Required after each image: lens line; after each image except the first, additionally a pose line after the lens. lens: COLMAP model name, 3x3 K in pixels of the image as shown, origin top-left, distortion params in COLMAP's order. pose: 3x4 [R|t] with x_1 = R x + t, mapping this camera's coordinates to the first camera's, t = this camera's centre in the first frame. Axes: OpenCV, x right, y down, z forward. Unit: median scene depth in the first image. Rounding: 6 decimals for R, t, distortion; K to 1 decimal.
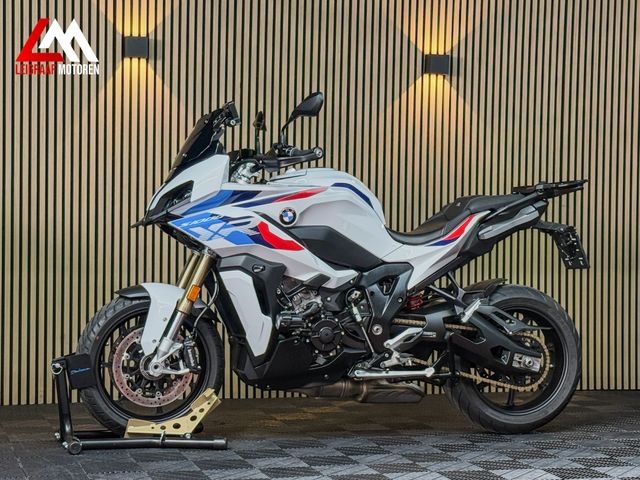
lens RADIAL K [[1391.1, 0, 316.6], [0, 1391.1, 242.3], [0, 0, 1]] dist [0.138777, 0.000000]
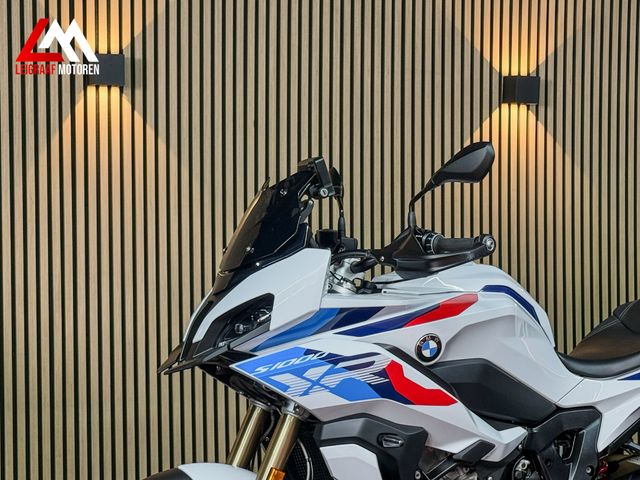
lens RADIAL K [[1391.1, 0, 323.7], [0, 1391.1, 245.2], [0, 0, 1]] dist [0.138777, 0.000000]
pose [[0.992322, -0.024446, 0.121242, -0.131579], [0.025941, 0.999605, -0.010768, -0.055232], [-0.120931, 0.013831, 0.992565, 0.390659]]
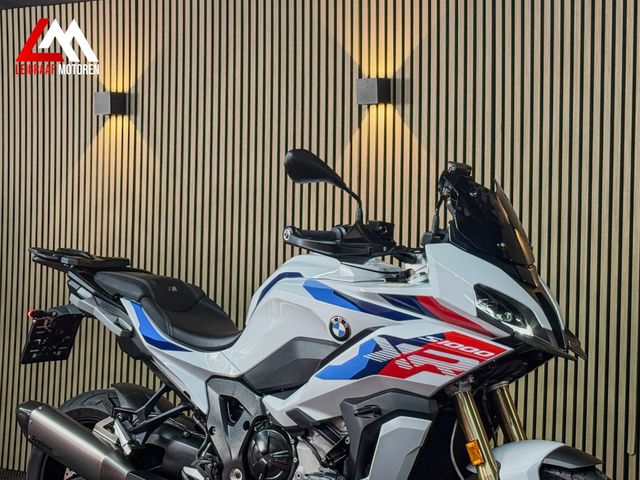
lens RADIAL K [[1382.0, 0, 317.5], [0, 1382.0, 238.0], [0, 0, 1]] dist [0.144623, 0.000000]
pose [[0.622963, 0.002931, -0.782246, 0.580725], [-0.026100, 0.999514, -0.017041, -0.047890], [0.781816, 0.031033, 0.622737, 0.574575]]
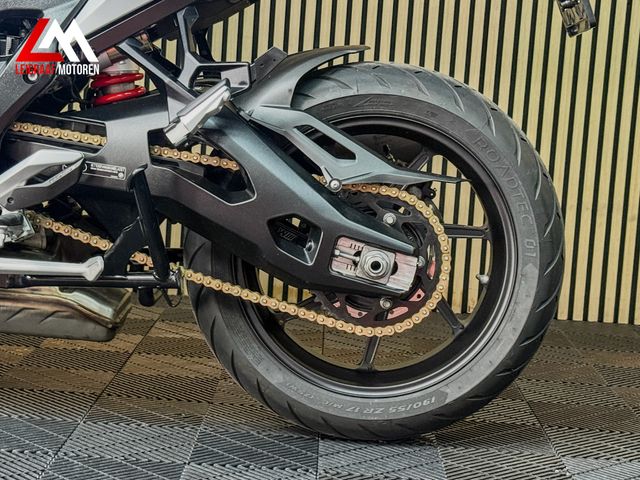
lens RADIAL K [[1391.1, 0, 321.5], [0, 1391.1, 237.9], [0, 0, 1]] dist [0.138777, 0.000000]
pose [[0.947840, 0.083583, -0.307593, 0.257603], [-0.053985, 0.993161, 0.103521, 0.041798], [0.314142, -0.081516, 0.945870, 0.658102]]
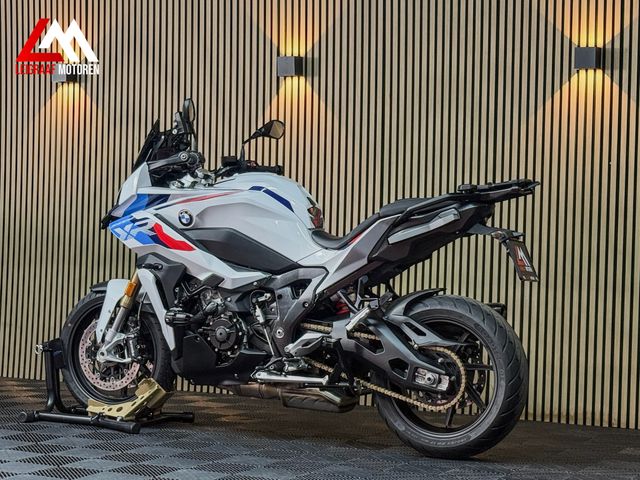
lens RADIAL K [[1391.1, 0, 309.1], [0, 1391.1, 252.3], [0, 0, 1]] dist [0.138777, 0.000000]
pose [[0.739972, 0.013794, -0.672497, 0.722055], [-0.026710, 0.999604, -0.008886, 0.013343], [0.672108, 0.024538, 0.740047, 0.274172]]
